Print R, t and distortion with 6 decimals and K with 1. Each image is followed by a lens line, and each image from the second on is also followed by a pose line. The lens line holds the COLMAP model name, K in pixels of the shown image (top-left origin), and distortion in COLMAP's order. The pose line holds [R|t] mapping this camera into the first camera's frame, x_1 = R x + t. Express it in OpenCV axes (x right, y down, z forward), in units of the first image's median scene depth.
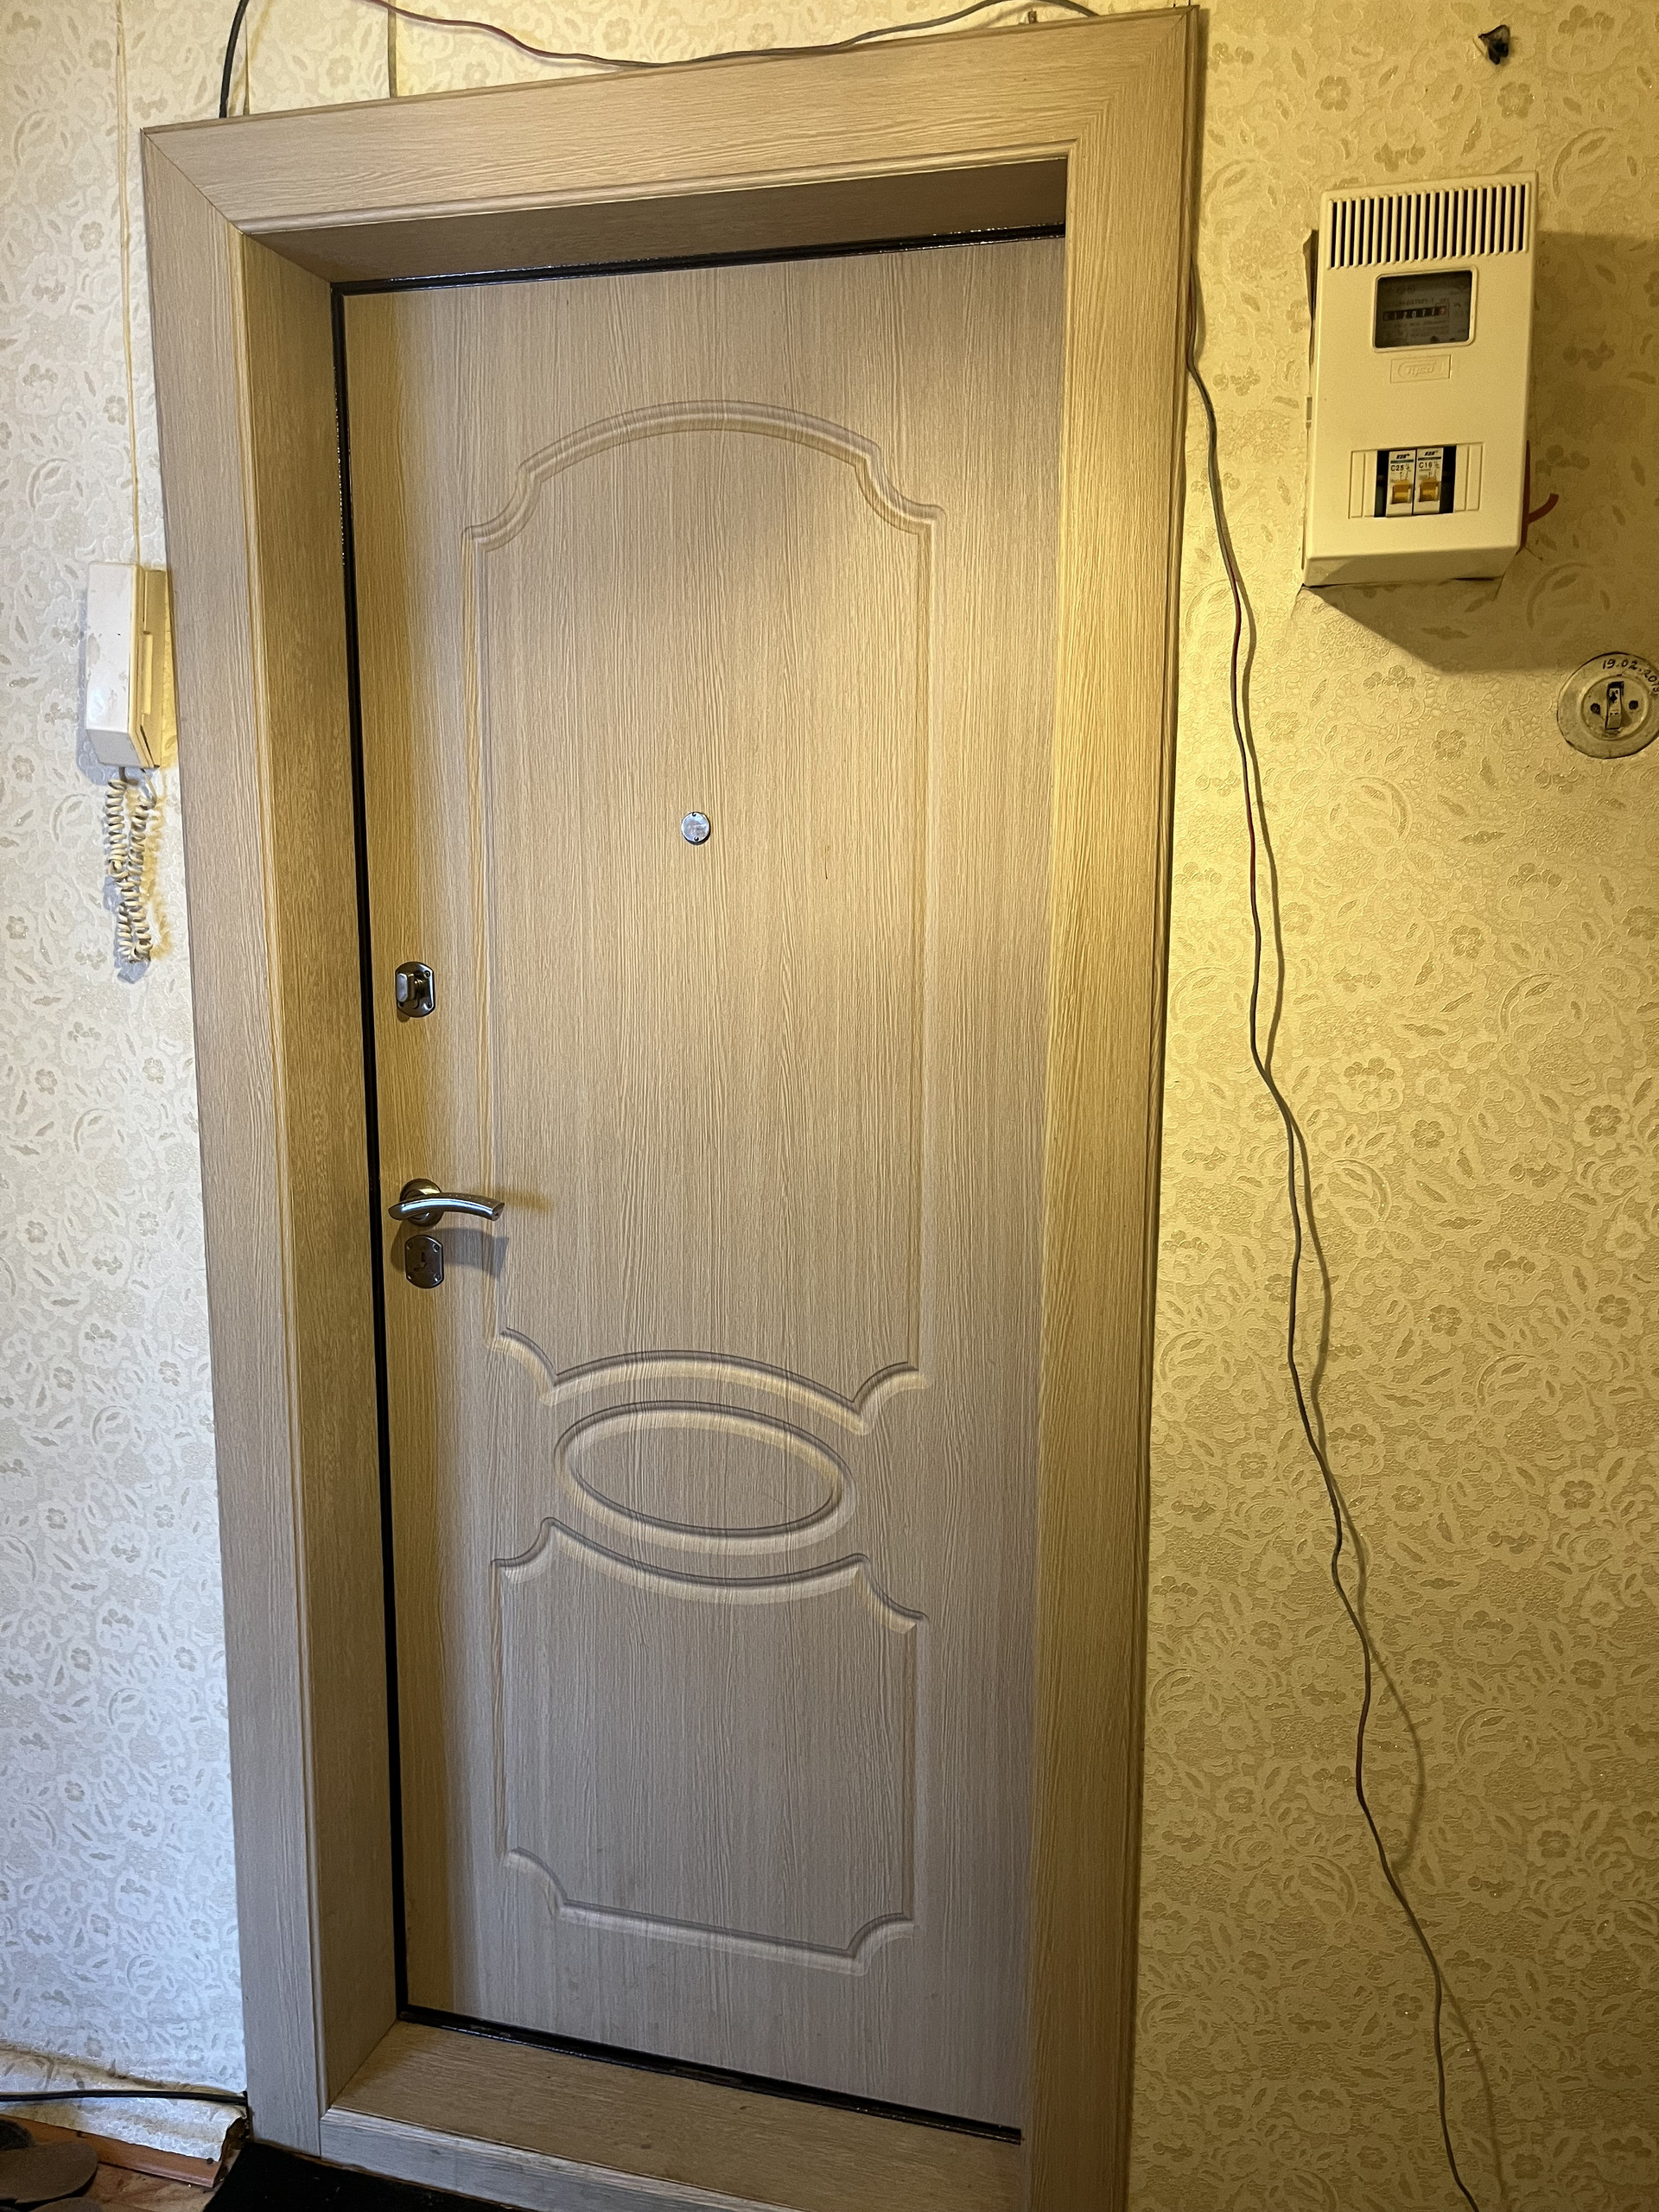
lens RADIAL K [[1665.8, 0, 832.3], [0, 1665.8, 1095.1], [0, 0, 1]] dist [0.063880, -0.089177]
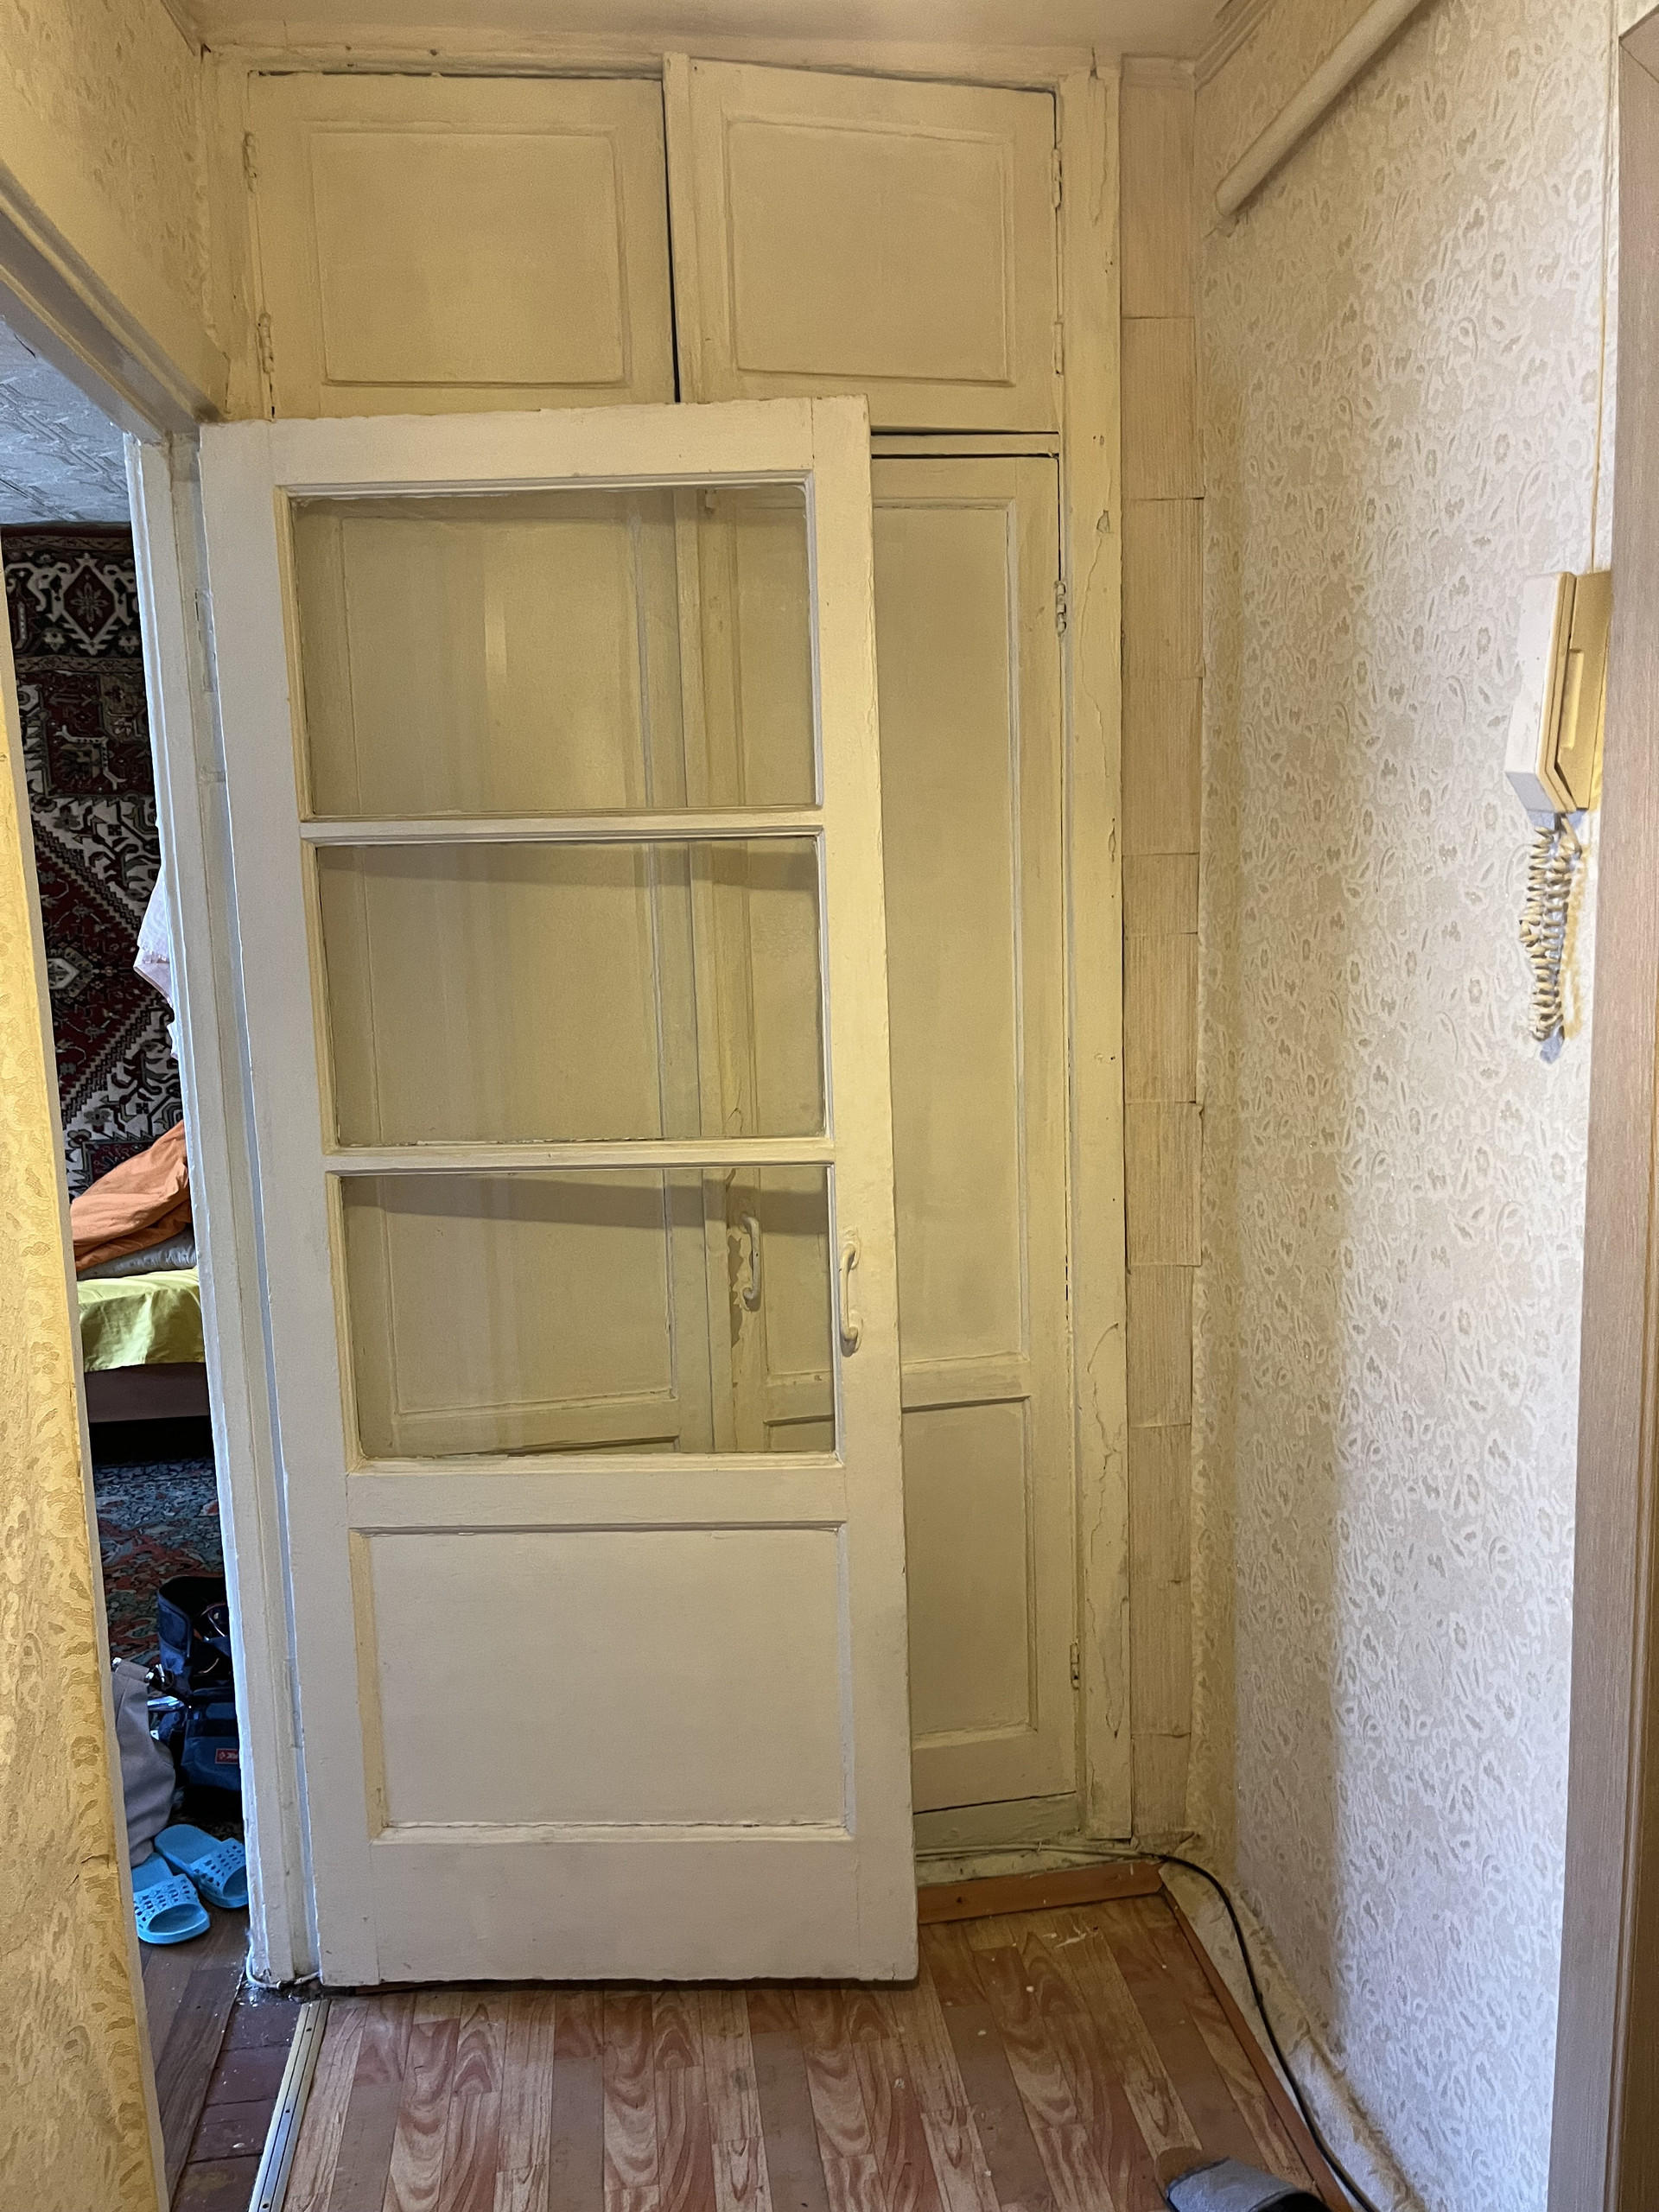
lens RADIAL K [[1665.8, 0, 837.9], [0, 1665.8, 1112.5], [0, 0, 1]] dist [0.063880, -0.089177]
pose [[0.384539, 0.118103, -0.915522, 0.239945], [-0.109932, 0.990583, 0.081612, -0.074808], [0.916539, 0.069262, 0.393901, 0.346265]]
